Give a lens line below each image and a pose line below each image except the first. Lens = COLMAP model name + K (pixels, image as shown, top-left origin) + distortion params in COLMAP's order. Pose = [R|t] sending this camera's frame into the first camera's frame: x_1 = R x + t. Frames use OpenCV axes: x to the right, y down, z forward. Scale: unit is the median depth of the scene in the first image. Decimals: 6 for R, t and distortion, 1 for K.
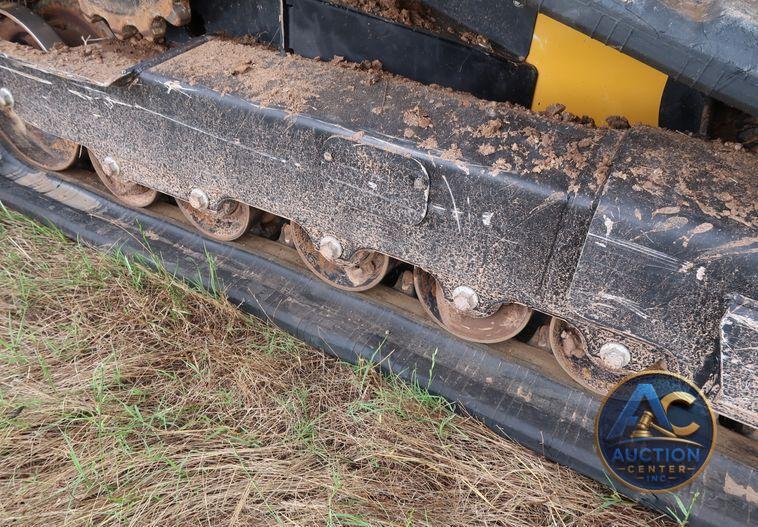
lens RADIAL K [[593.9, 0, 376.2], [0, 593.9, 282.4], [0, 0, 1]] dist [-0.027386, 0.009284]
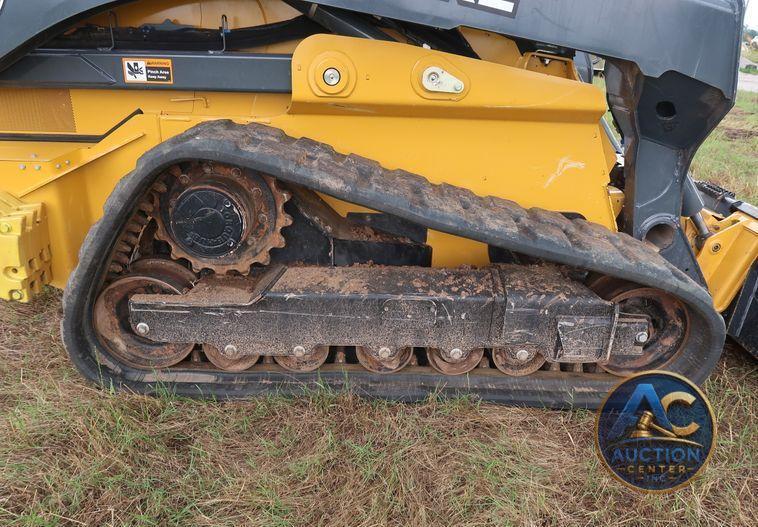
lens RADIAL K [[593.9, 0, 376.2], [0, 593.9, 282.4], [0, 0, 1]] dist [-0.027386, 0.009284]
pose [[0.862667, -0.234487, 0.448131, -1.029419], [0.321429, 0.938269, -0.127807, -0.035994], [-0.390499, 0.254297, 0.884785, -0.908305]]
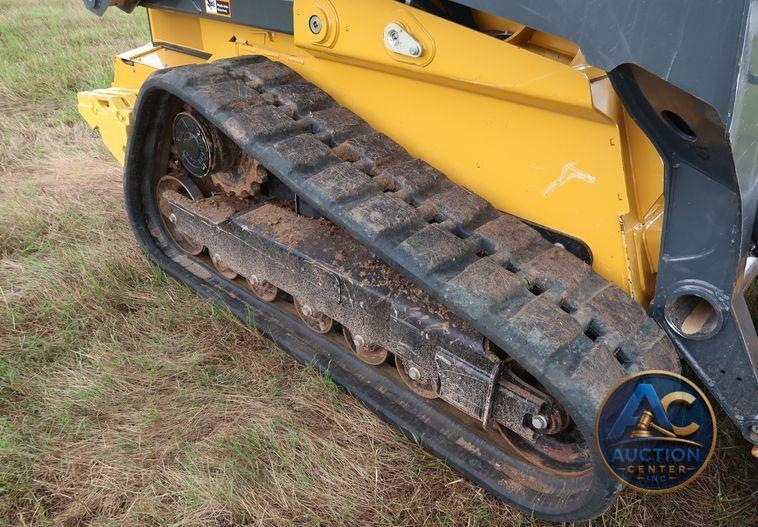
lens RADIAL K [[593.9, 0, 376.2], [0, 593.9, 282.4], [0, 0, 1]] dist [-0.027386, 0.009284]
pose [[0.974427, 0.081223, -0.209510, 0.618589], [-0.100312, 0.991560, -0.082139, -0.010367], [0.201070, 0.101054, 0.974350, -1.027871]]
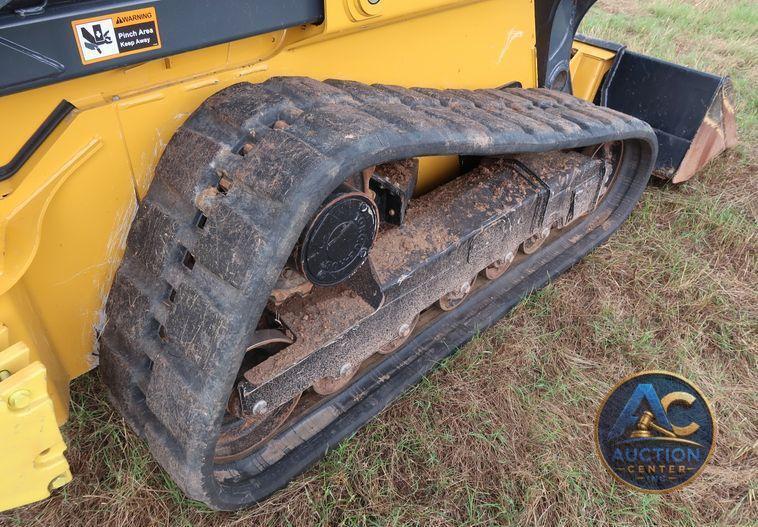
lens RADIAL K [[590.7, 0, 377.0], [0, 590.7, 283.2], [0, 0, 1]] dist [-0.031971, 0.001439]
pose [[0.277690, -0.646695, 0.710404, -1.628162], [0.564187, 0.708309, 0.424254, -1.124327], [-0.777549, 0.282989, 0.561547, 0.153110]]
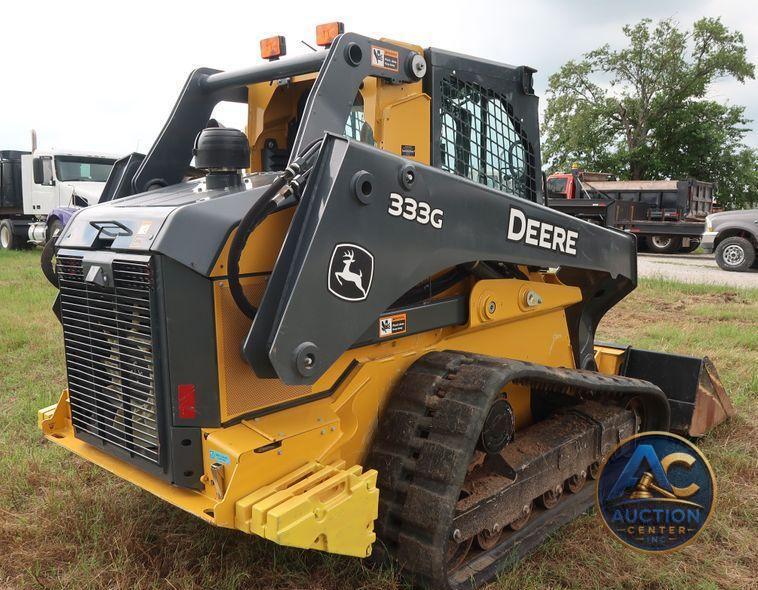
lens RADIAL K [[720.5, 0, 376.5], [0, 720.5, 310.6], [0, 0, 1]] dist [-0.022242, 0.001663]
pose [[0.232685, -0.220145, 0.947309, -3.559824], [0.605239, 0.795223, 0.036138, -1.478138], [-0.761277, 0.564939, 0.318277, 0.105862]]
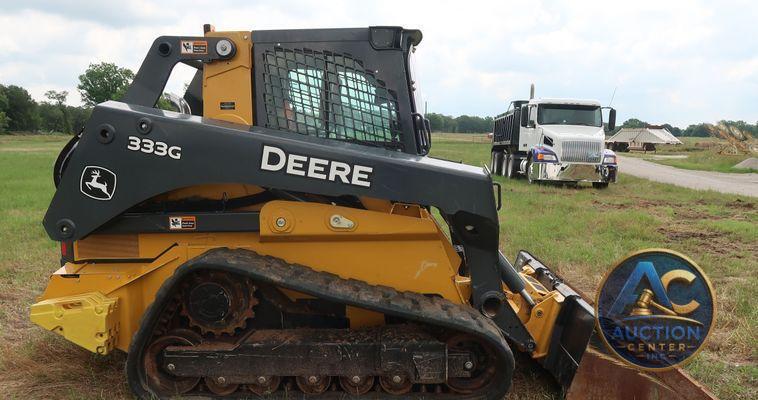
lens RADIAL K [[645.0, 0, 376.3], [0, 645.0, 219.4], [0, 0, 1]] dist [-0.034539, -0.005414]
pose [[0.883685, -0.132767, 0.448859, -1.372918], [0.336776, 0.846326, -0.412691, 0.858460], [-0.325089, 0.515854, 0.792598, -2.659564]]
